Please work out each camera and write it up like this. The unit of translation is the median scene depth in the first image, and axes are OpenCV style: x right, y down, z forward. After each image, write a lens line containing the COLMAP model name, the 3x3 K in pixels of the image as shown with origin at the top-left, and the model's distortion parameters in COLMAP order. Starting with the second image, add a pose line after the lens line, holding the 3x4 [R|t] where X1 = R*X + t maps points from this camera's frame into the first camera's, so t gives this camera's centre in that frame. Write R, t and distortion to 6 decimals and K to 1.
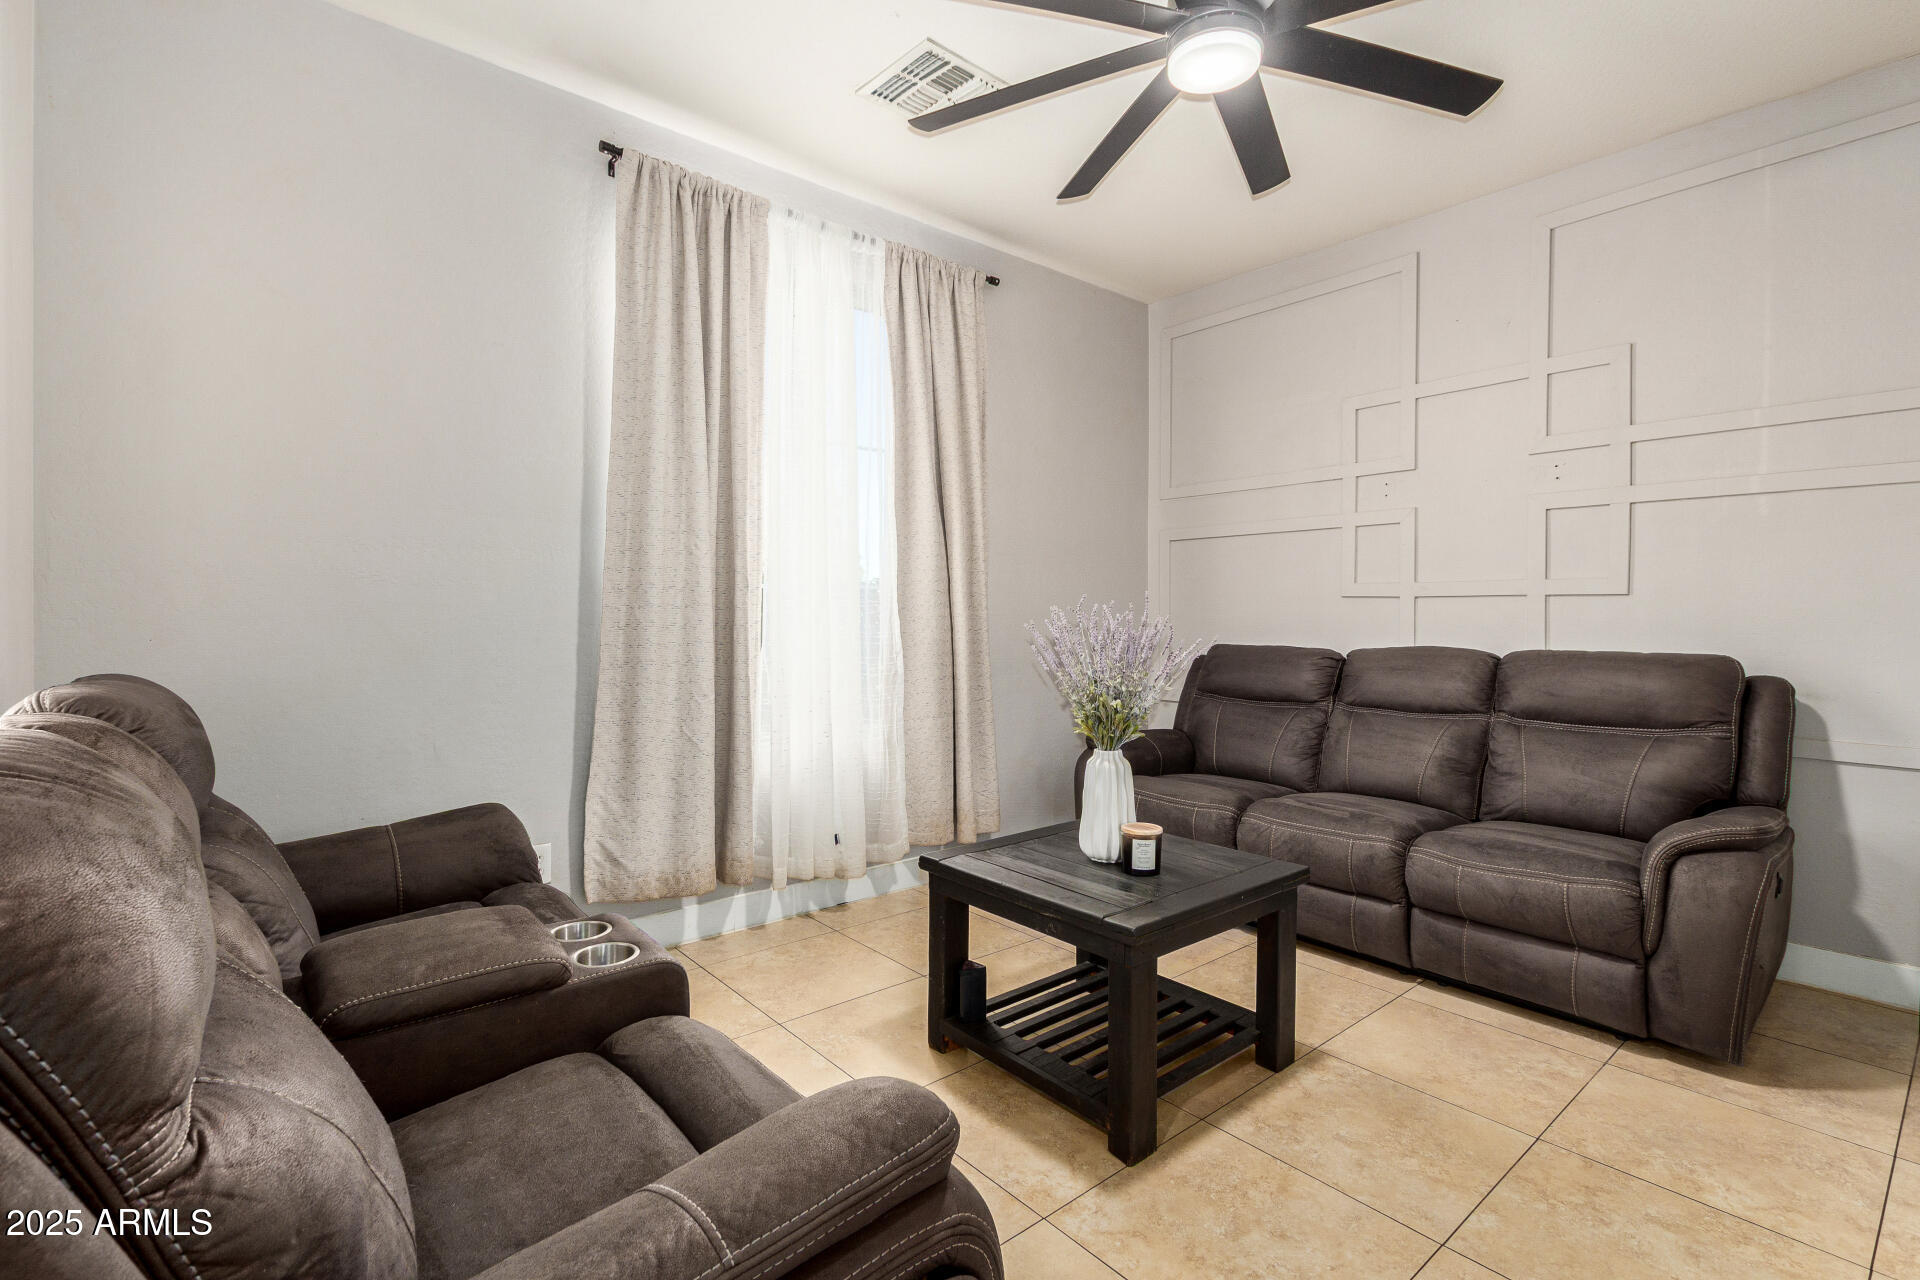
lens RADIAL K [[873.8, 0, 963.2], [0, 873.8, 624.2], [0, 0, 1]] dist [-0.001579, -0.000470]
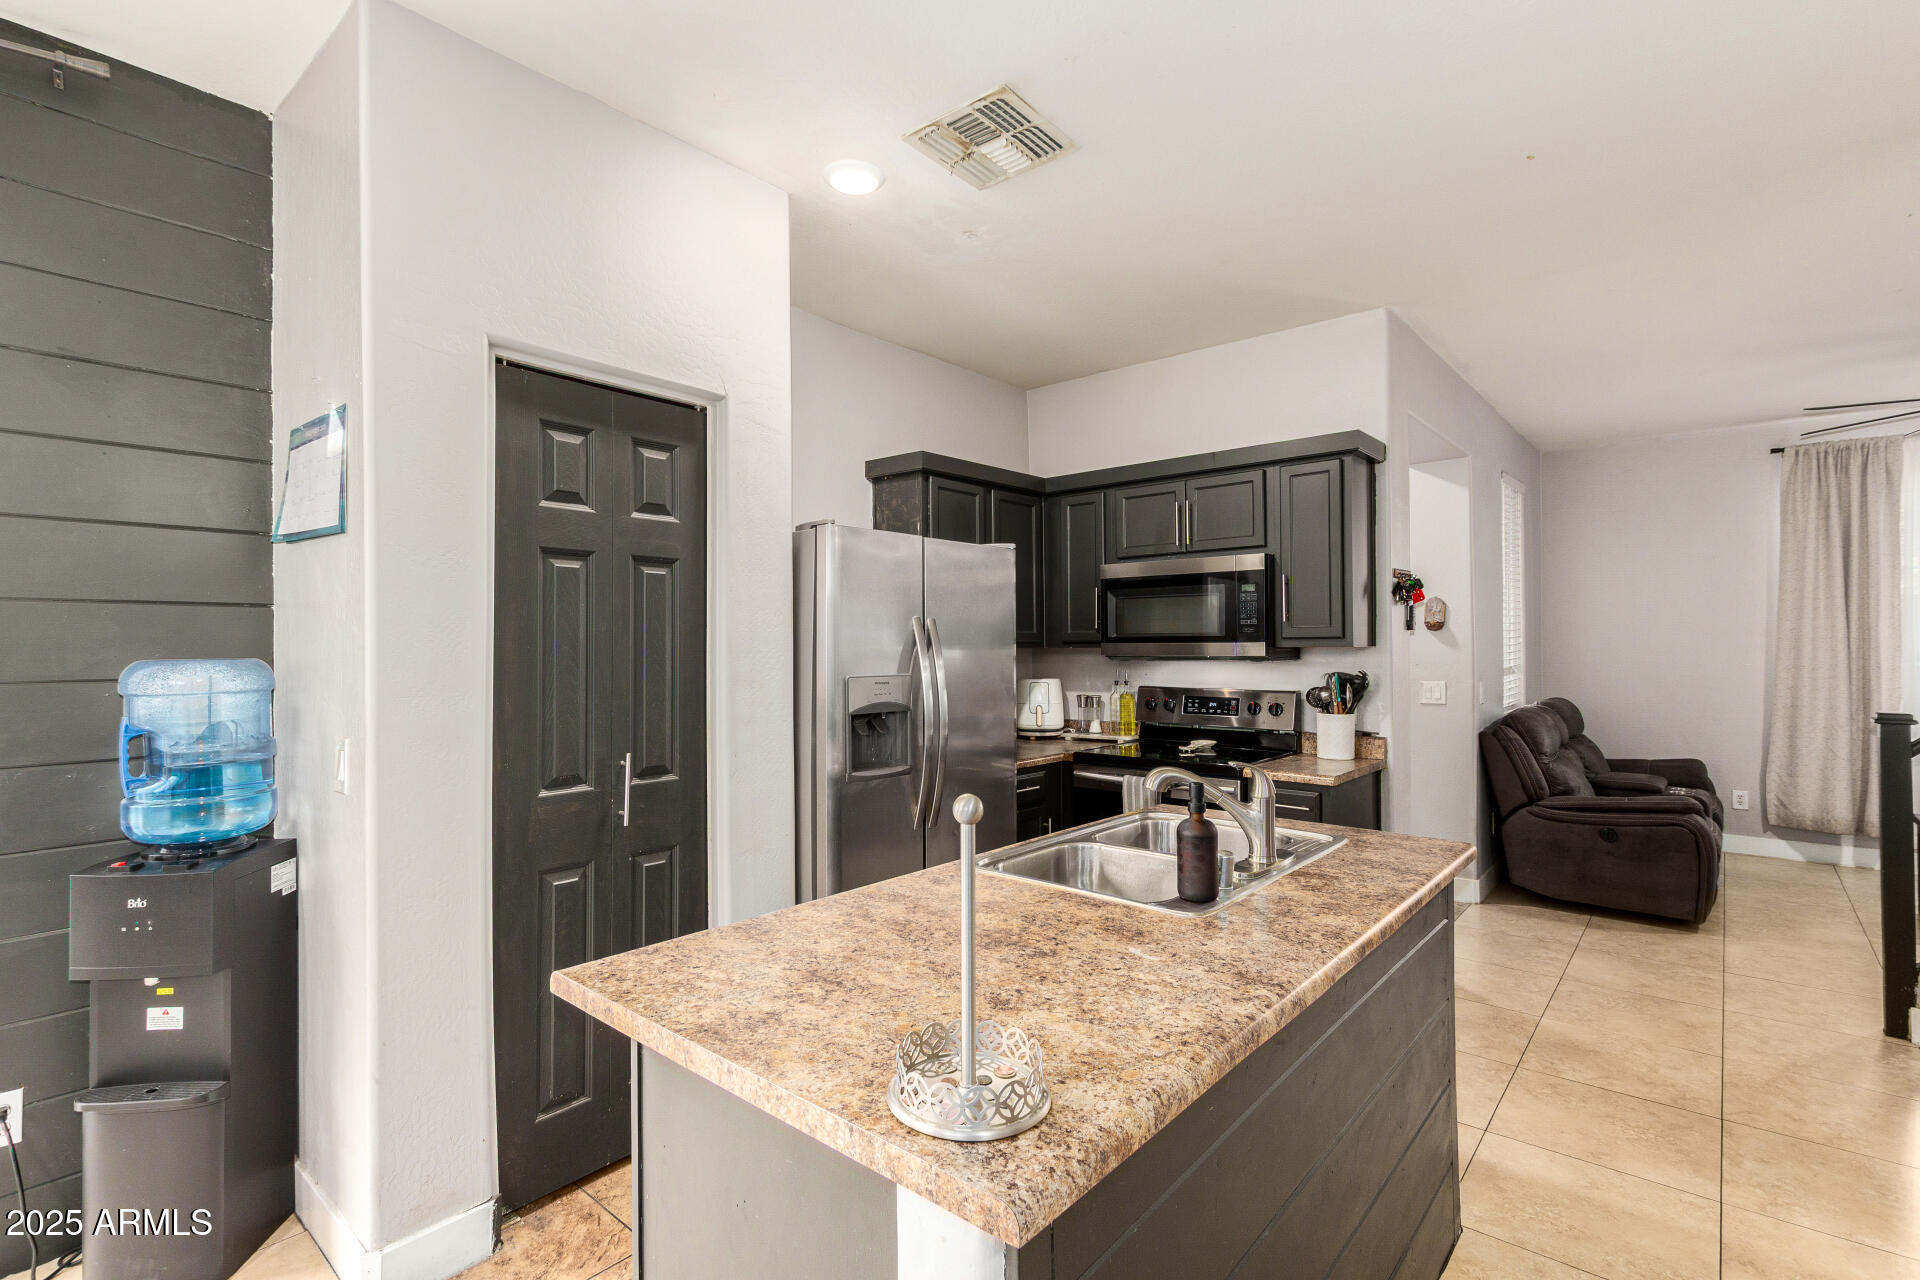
lens RADIAL K [[890.1, 0, 949.1], [0, 890.1, 634.6], [0, 0, 1]] dist [0.000795, -0.000390]
pose [[0.153850, -0.017934, -0.987931, 1.300546], [-0.002319, 0.999826, -0.018511, -0.076359], [0.988091, 0.005139, 0.153782, -1.178114]]
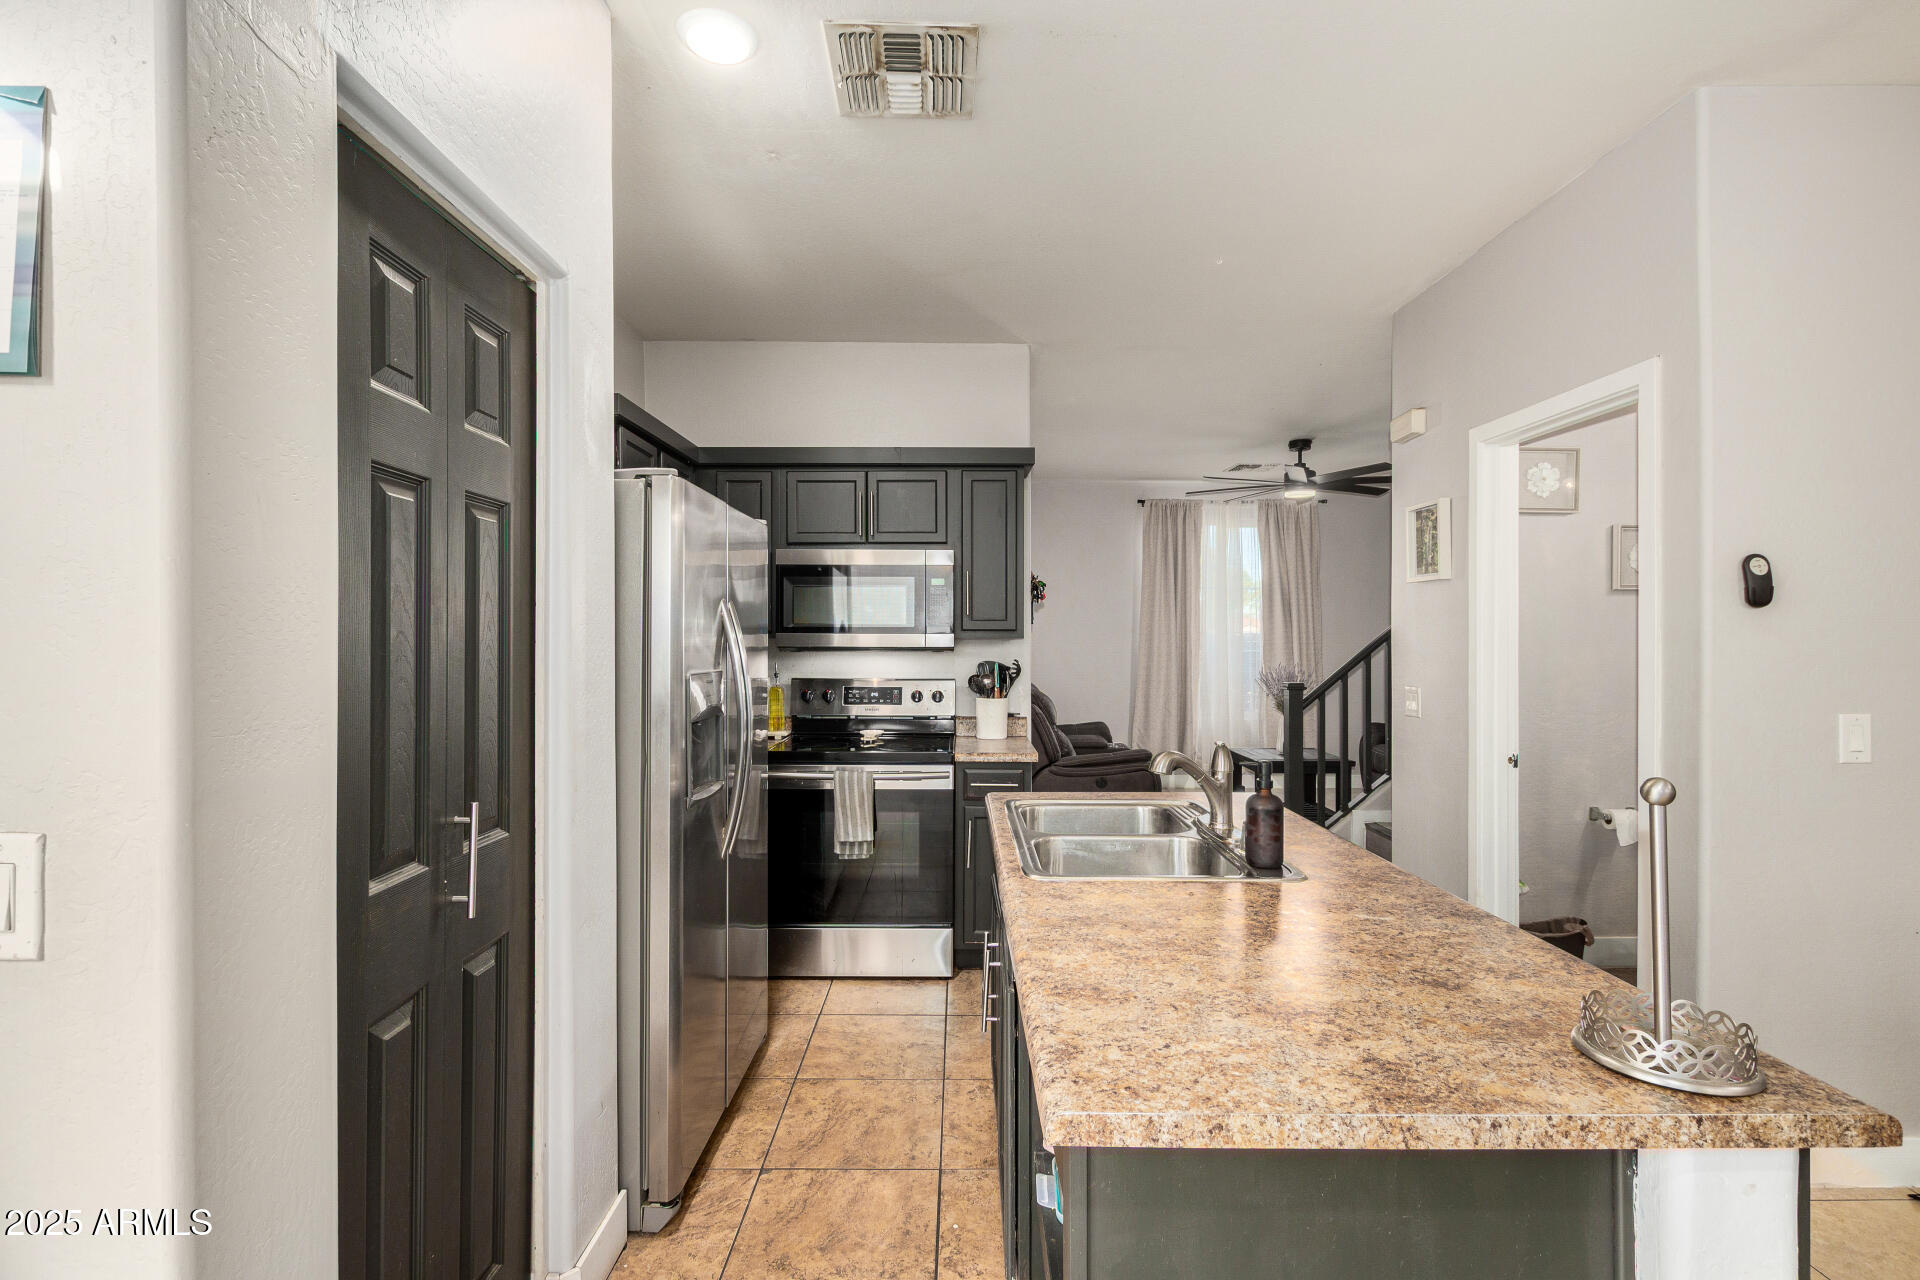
lens RADIAL K [[890.1, 0, 949.1], [0, 890.1, 634.6], [0, 0, 1]] dist [0.000795, -0.000390]
pose [[0.764679, -0.003428, -0.644402, 0.969976], [-0.003644, 0.999947, -0.009643, -0.075405], [0.644401, 0.009722, 0.764626, -1.591922]]
